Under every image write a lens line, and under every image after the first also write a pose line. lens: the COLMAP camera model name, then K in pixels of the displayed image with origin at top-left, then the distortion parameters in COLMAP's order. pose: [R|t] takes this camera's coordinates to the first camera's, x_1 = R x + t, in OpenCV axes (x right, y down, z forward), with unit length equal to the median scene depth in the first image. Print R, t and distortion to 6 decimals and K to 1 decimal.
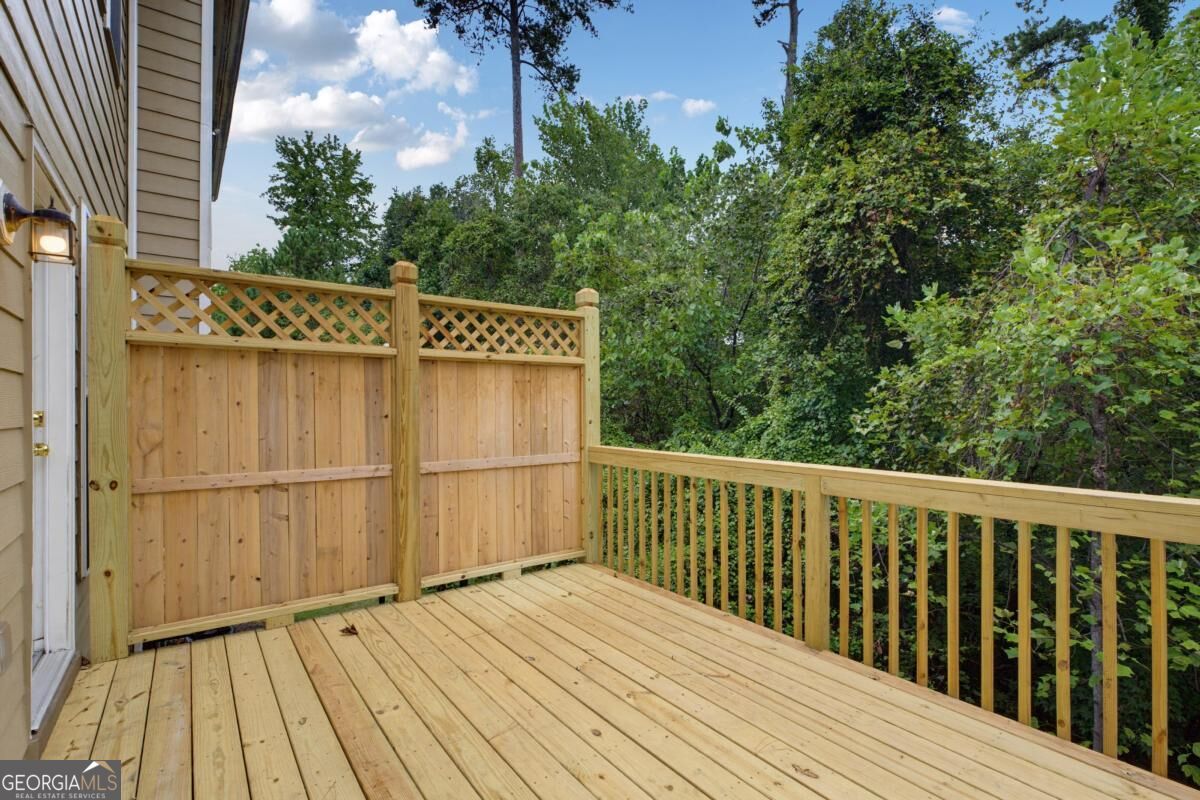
lens RADIAL K [[557.3, 0, 600.7], [0, 557.3, 415.1], [0, 0, 1]] dist [0.000396, 0.000047]
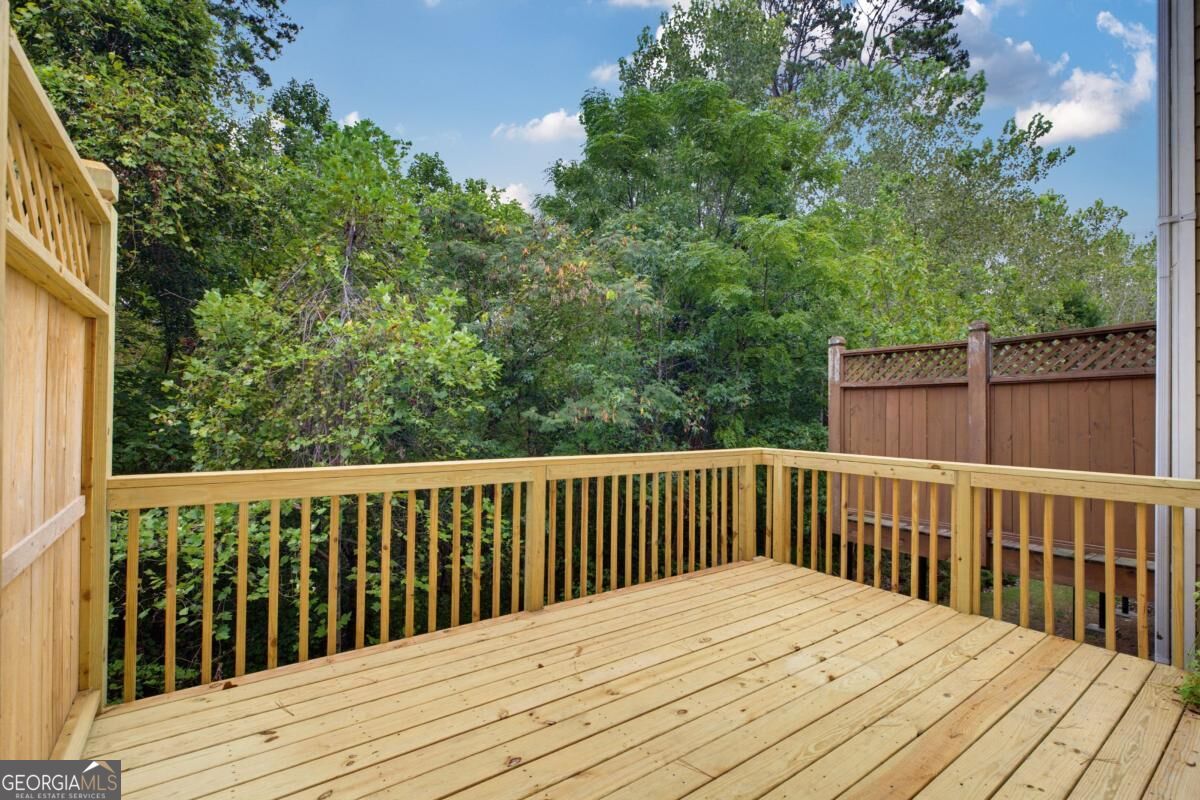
lens RADIAL K [[538.5, 0, 600.4], [0, 538.5, 405.8], [0, 0, 1]] dist [0.000681, 0.000022]
pose [[0.005551, 0.011980, 0.999913, -0.802979], [-0.006950, 0.999905, -0.011942, -0.013034], [-0.999960, -0.006883, 0.005634, 0.867998]]
